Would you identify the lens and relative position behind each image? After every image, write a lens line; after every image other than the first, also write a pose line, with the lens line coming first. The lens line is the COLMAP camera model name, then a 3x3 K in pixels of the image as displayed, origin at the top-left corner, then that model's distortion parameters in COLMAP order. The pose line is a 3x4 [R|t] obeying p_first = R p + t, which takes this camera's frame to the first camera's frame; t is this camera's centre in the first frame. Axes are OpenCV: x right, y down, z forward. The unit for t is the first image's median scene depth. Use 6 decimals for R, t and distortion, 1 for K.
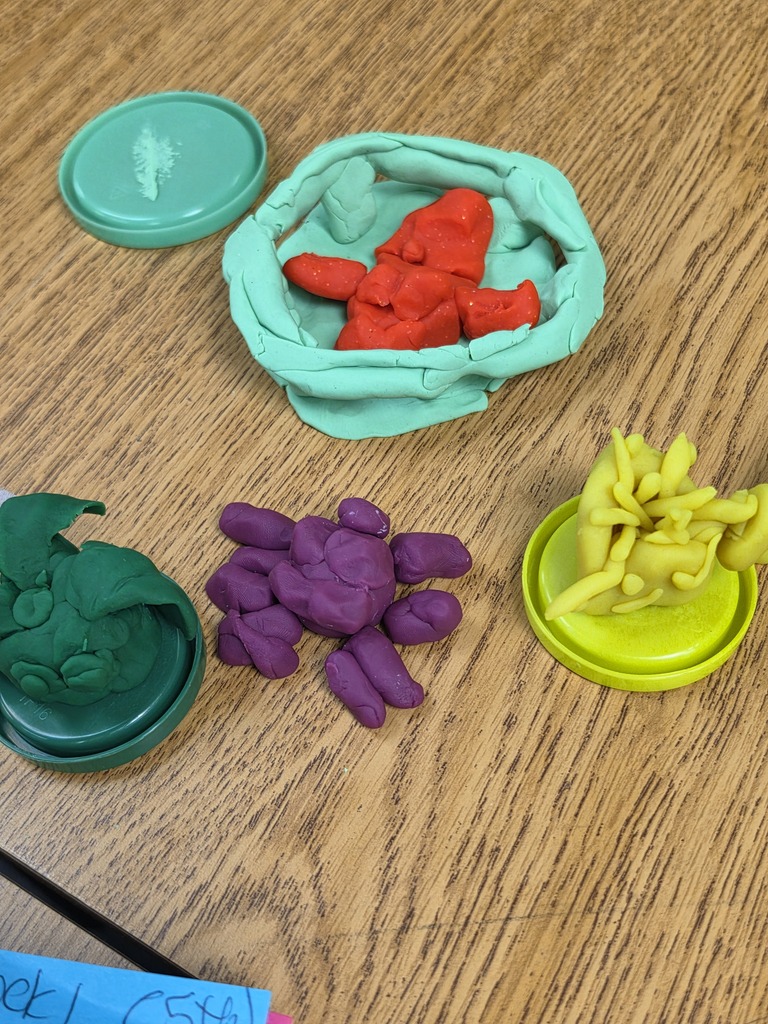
lens RADIAL K [[1128.4, 0, 387.1], [0, 1128.4, 513.1], [0, 0, 1]] dist [0.055470, 0.000000]
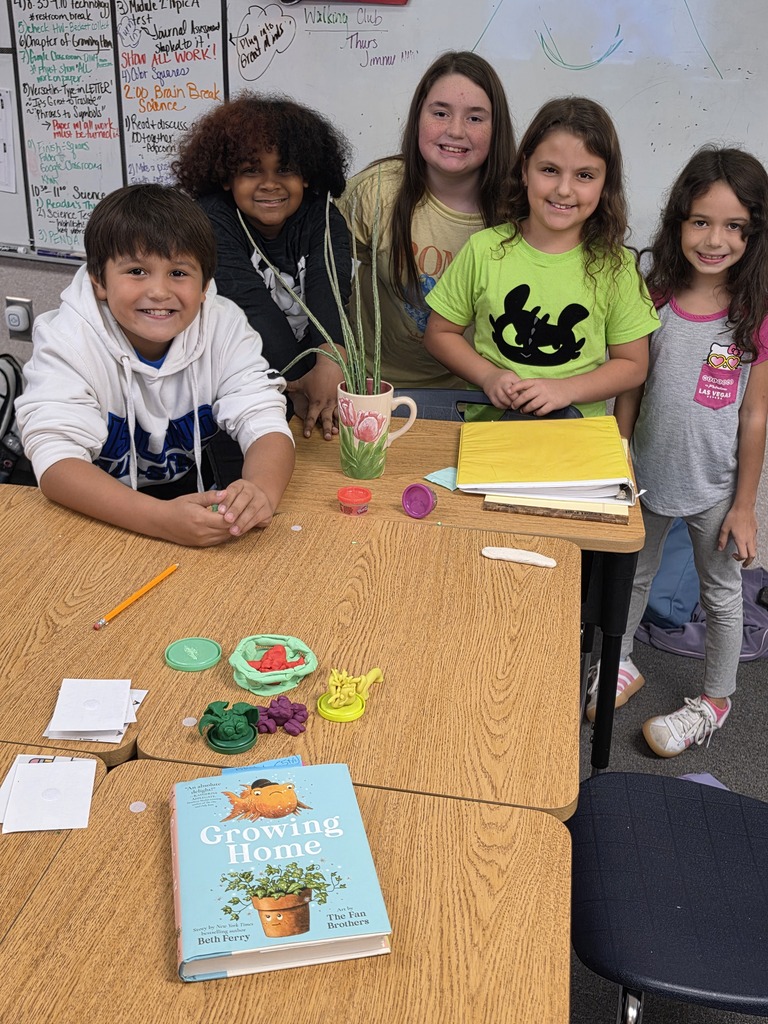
lens RADIAL K [[1128.4, 0, 382.5], [0, 1128.4, 510.8], [0, 0, 1]] dist [0.055470, 0.000000]
pose [[0.919784, -0.049209, 0.389328, -1.330555], [0.251833, 0.834891, -0.489426, 1.625943], [-0.300962, 0.548212, 0.780311, -2.982978]]
